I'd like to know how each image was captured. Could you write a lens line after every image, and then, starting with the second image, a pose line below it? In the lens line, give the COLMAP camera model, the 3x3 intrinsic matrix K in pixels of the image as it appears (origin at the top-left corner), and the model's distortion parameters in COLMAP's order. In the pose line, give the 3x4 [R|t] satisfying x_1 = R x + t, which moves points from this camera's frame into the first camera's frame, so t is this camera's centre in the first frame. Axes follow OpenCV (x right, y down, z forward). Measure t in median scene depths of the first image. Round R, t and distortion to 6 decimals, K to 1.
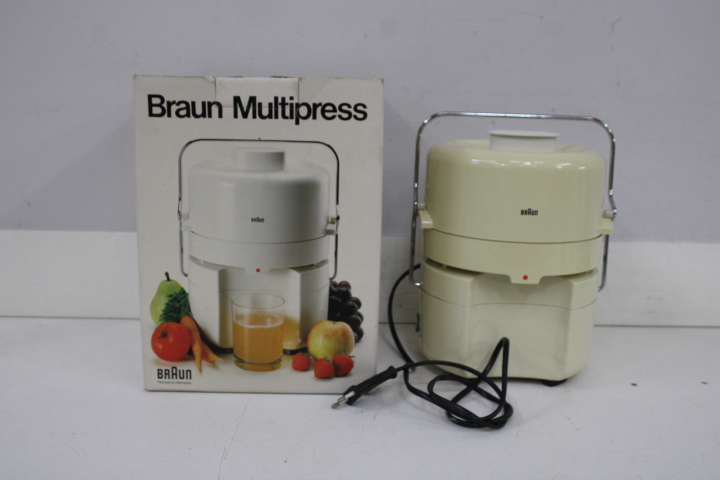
lens RADIAL K [[743.0, 0, 361.1], [0, 743.0, 242.3], [0, 0, 1]] dist [-0.088386, 0.000000]
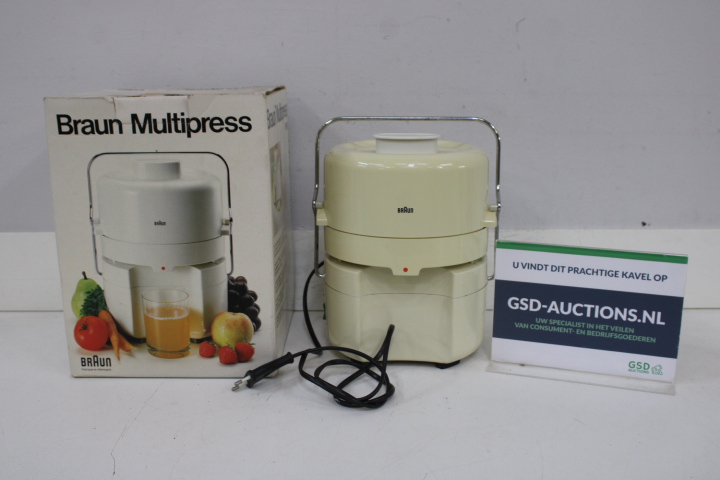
lens RADIAL K [[743.0, 0, 357.0], [0, 743.0, 238.9], [0, 0, 1]] dist [-0.088386, 0.000000]
pose [[0.999074, -0.022897, -0.036416, 0.197228], [0.023706, 0.999478, 0.021930, -0.024185], [0.035894, -0.022773, 0.999096, -0.099020]]
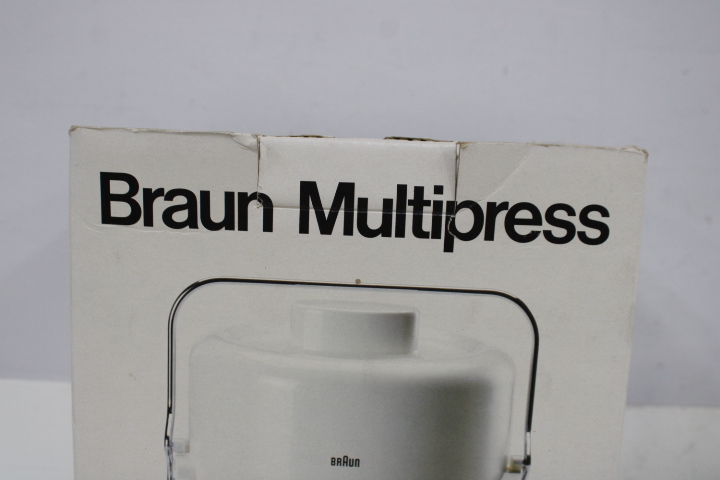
lens RADIAL K [[743.0, 0, 367.7], [0, 743.0, 252.5], [0, 0, 1]] dist [-0.088386, 0.000000]
pose [[0.999426, 0.023373, -0.024540, -0.118704], [-0.024845, 0.997798, -0.061491, -0.127553], [0.023049, 0.062065, 0.997806, 0.559976]]
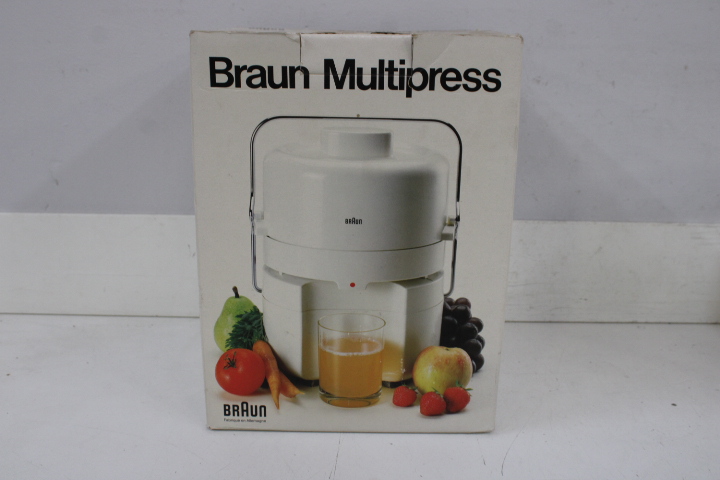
lens RADIAL K [[732.6, 0, 367.1], [0, 732.6, 238.1], [0, 0, 1]] dist [-0.099725, 0.000000]
pose [[0.999761, 0.001133, -0.021815, -0.109192], [0.000569, 0.996966, 0.077838, -0.072020], [0.021837, -0.077831, 0.996727, 0.244148]]
